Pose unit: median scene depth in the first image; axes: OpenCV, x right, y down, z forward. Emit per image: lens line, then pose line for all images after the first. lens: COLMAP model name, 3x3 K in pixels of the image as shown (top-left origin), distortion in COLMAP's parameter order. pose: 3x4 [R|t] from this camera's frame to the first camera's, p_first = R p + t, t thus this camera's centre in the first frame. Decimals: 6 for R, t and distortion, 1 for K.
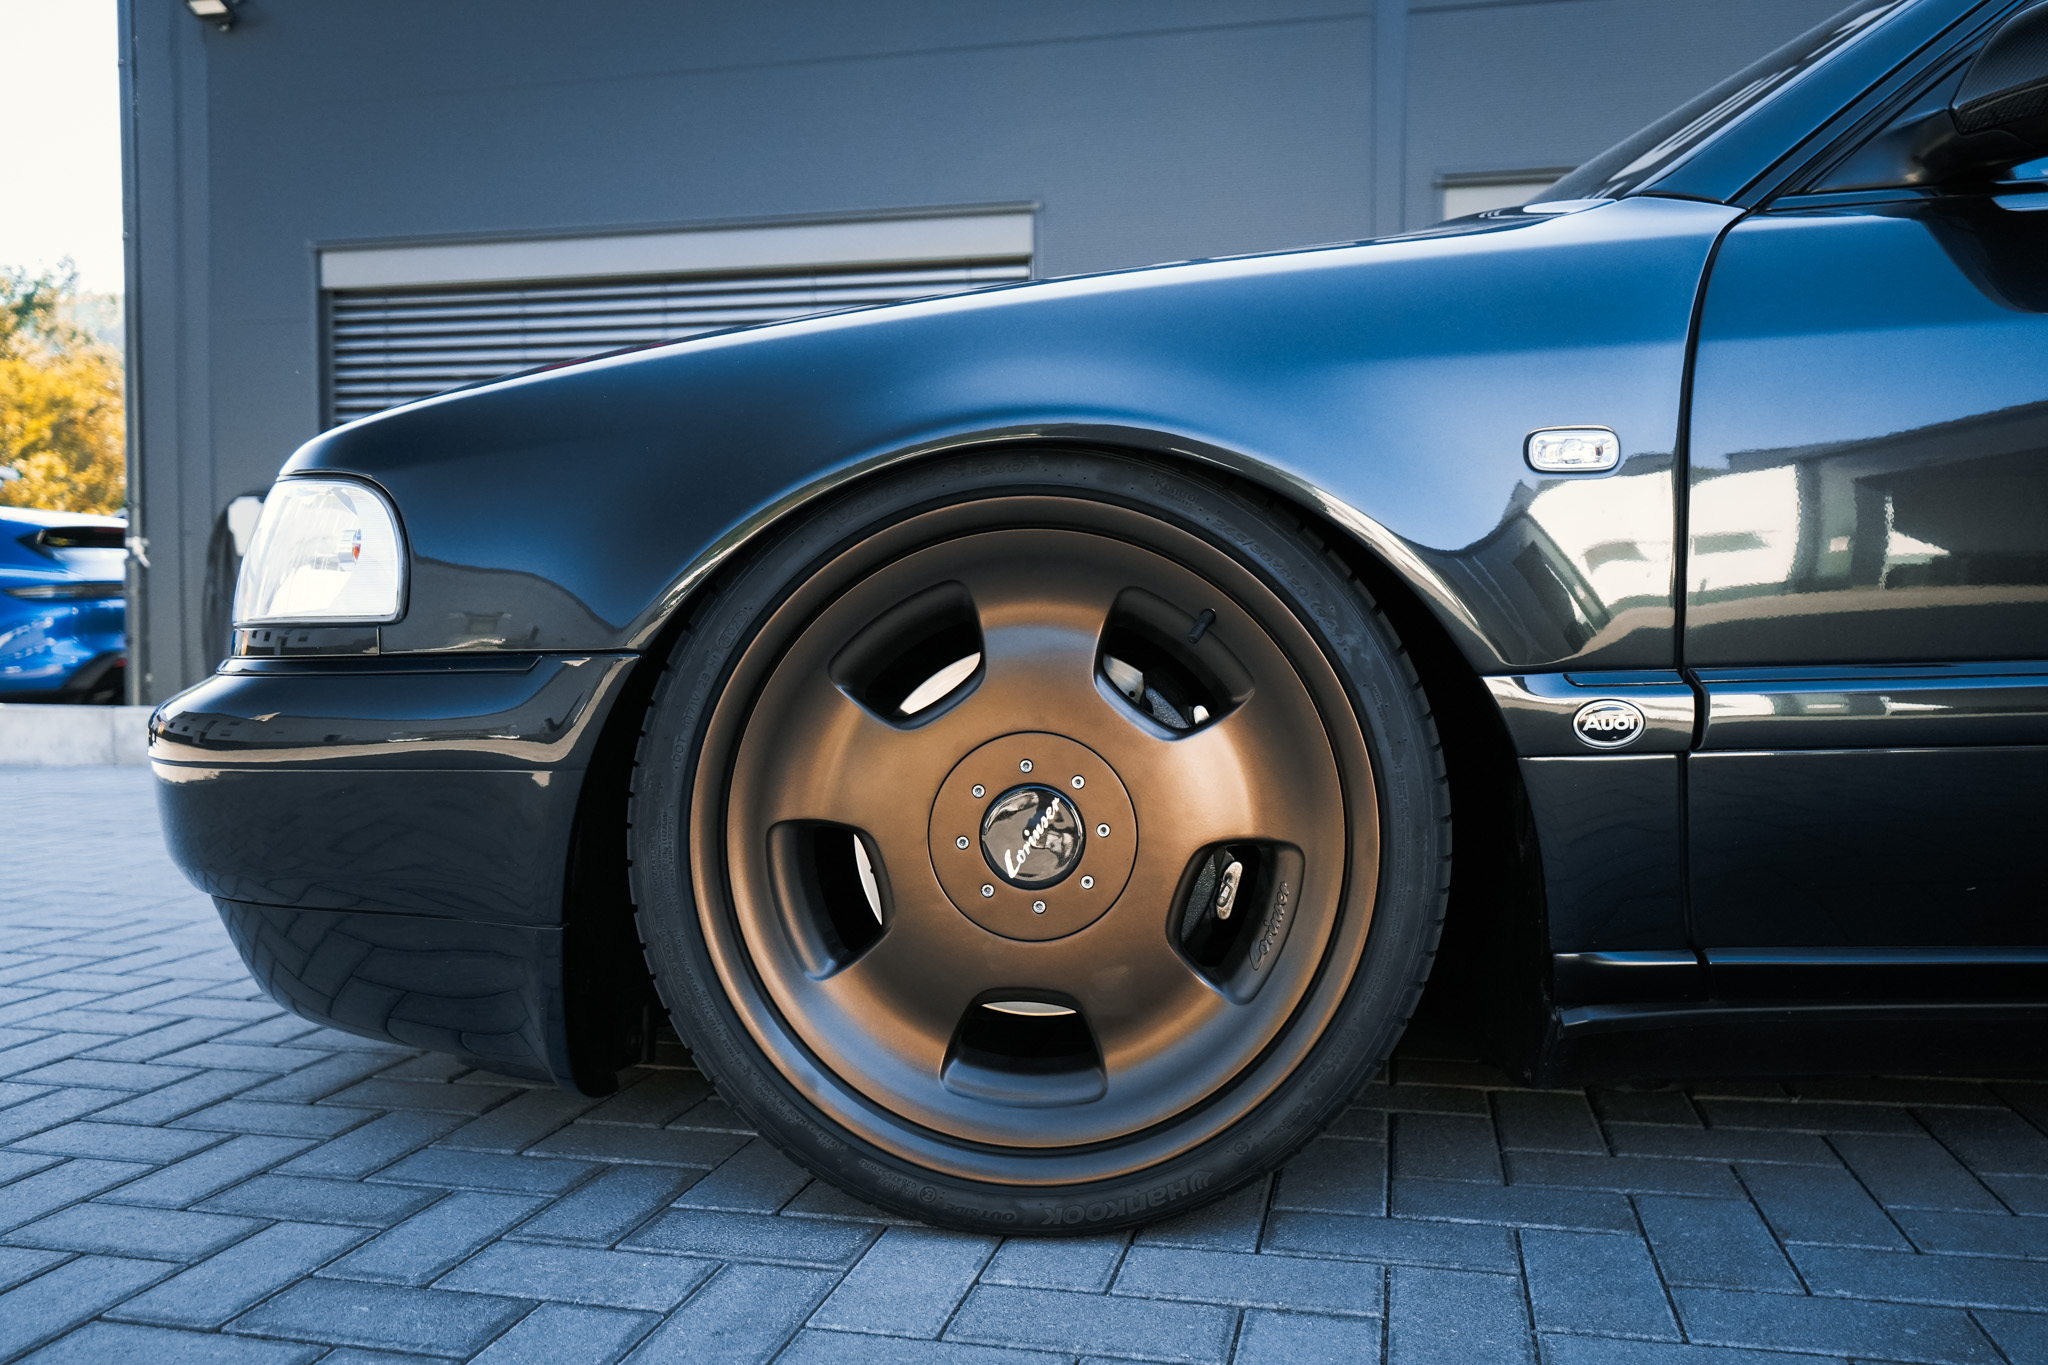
lens RADIAL K [[1614.7, 0, 1024.0], [0, 1614.7, 682.5], [0, 0, 1]] dist [-0.005404, 0.001960]
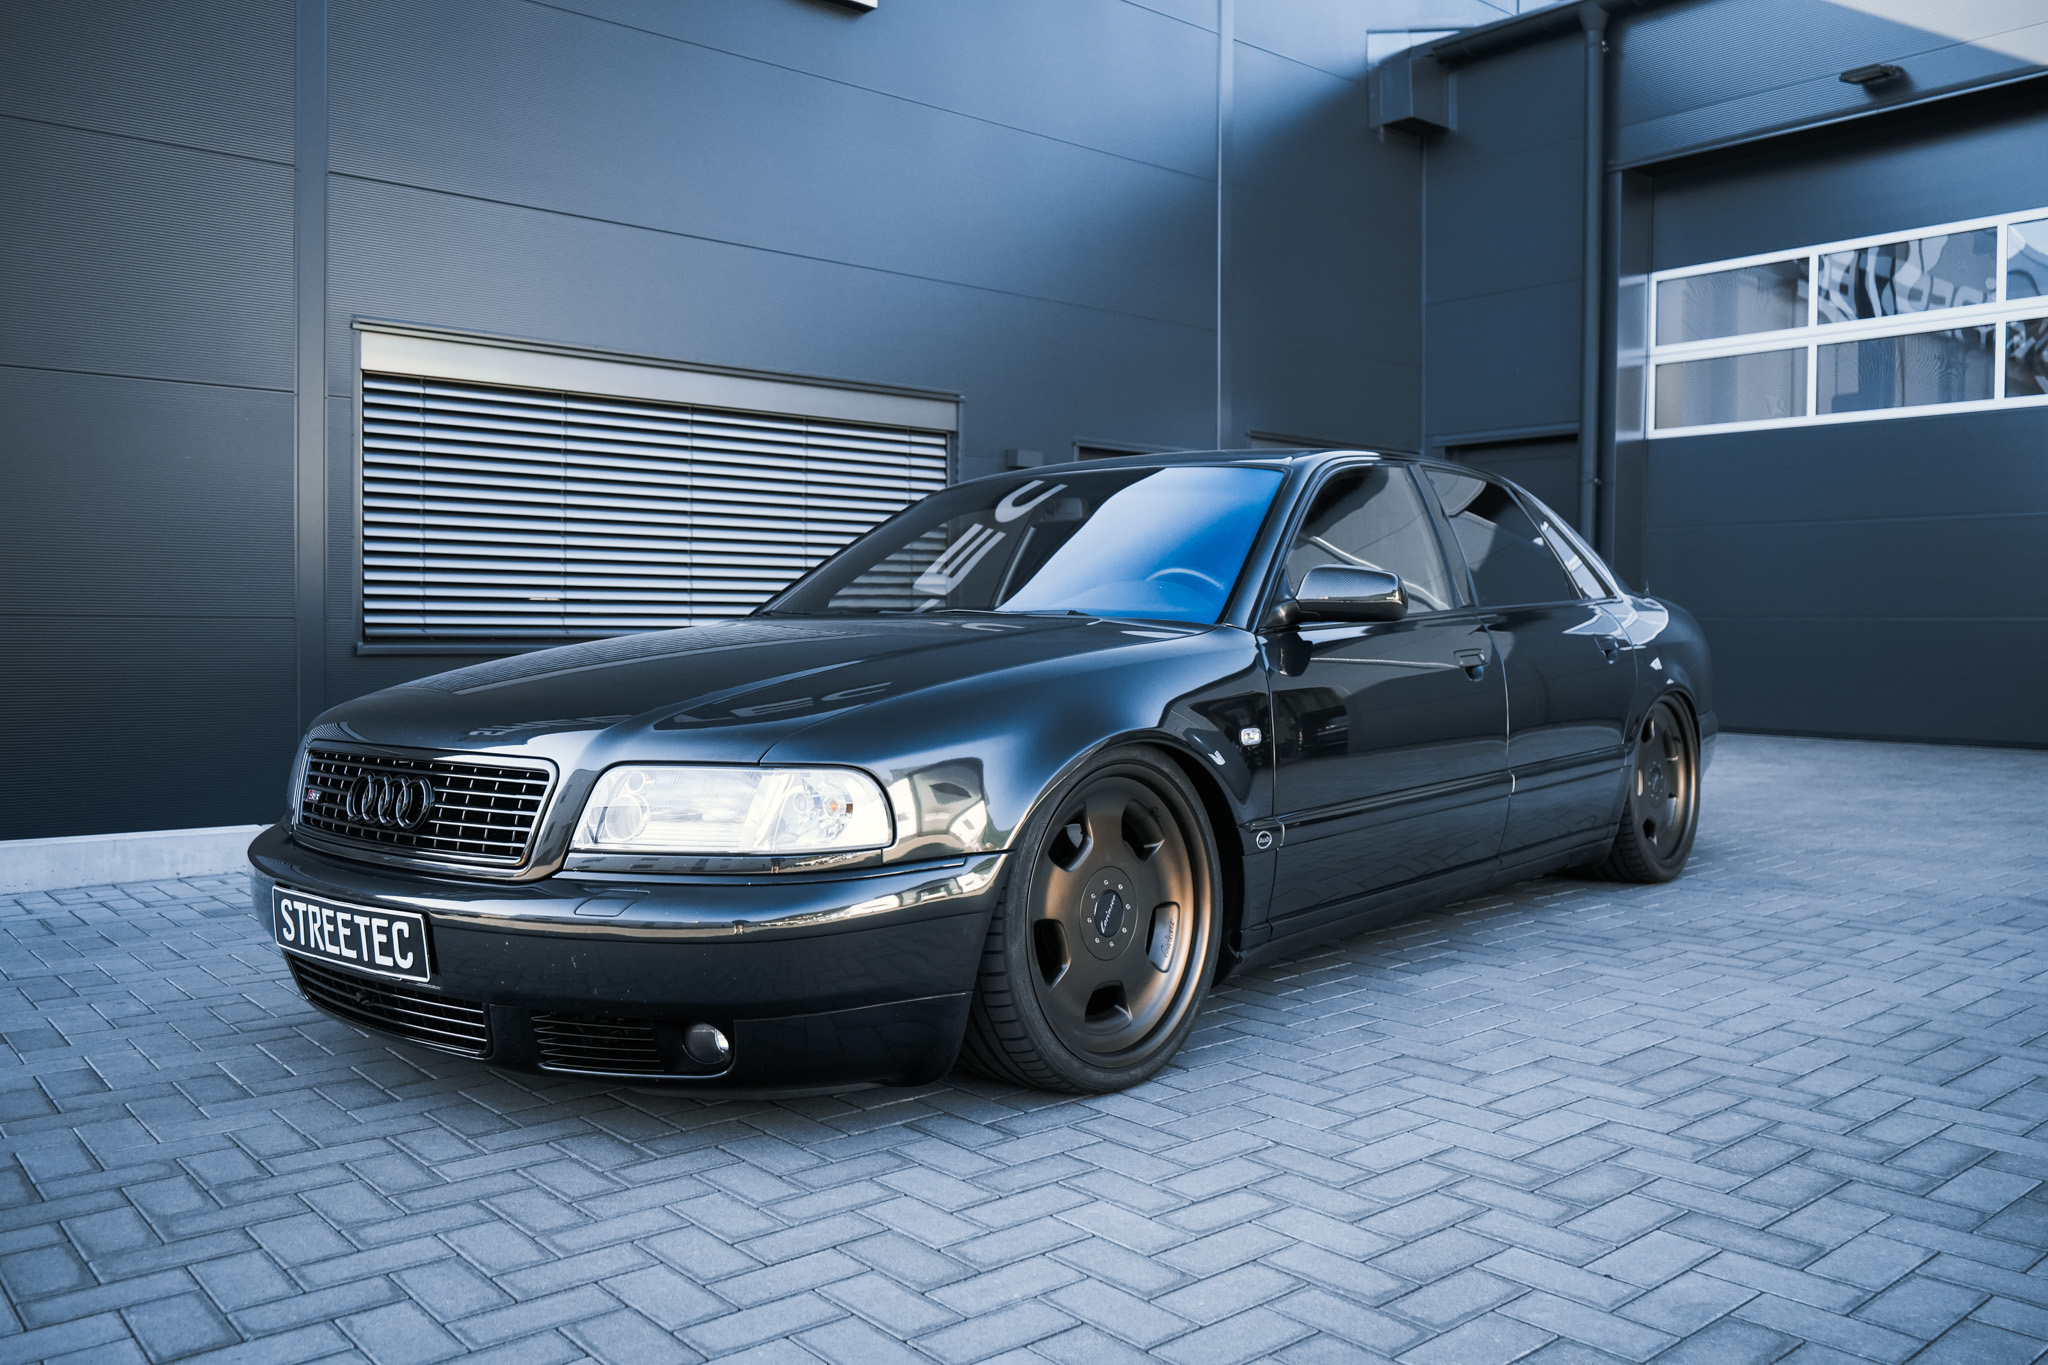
lens RADIAL K [[1631.0, 0, 1024.0], [0, 1631.0, 682.5], [0, 0, 1]] dist [-0.033930, -0.002507]
pose [[0.596592, -0.018983, 0.802320, -1.871232], [0.028026, 0.999603, 0.002811, -0.233762], [-0.802055, 0.020809, 0.596887, -0.260363]]
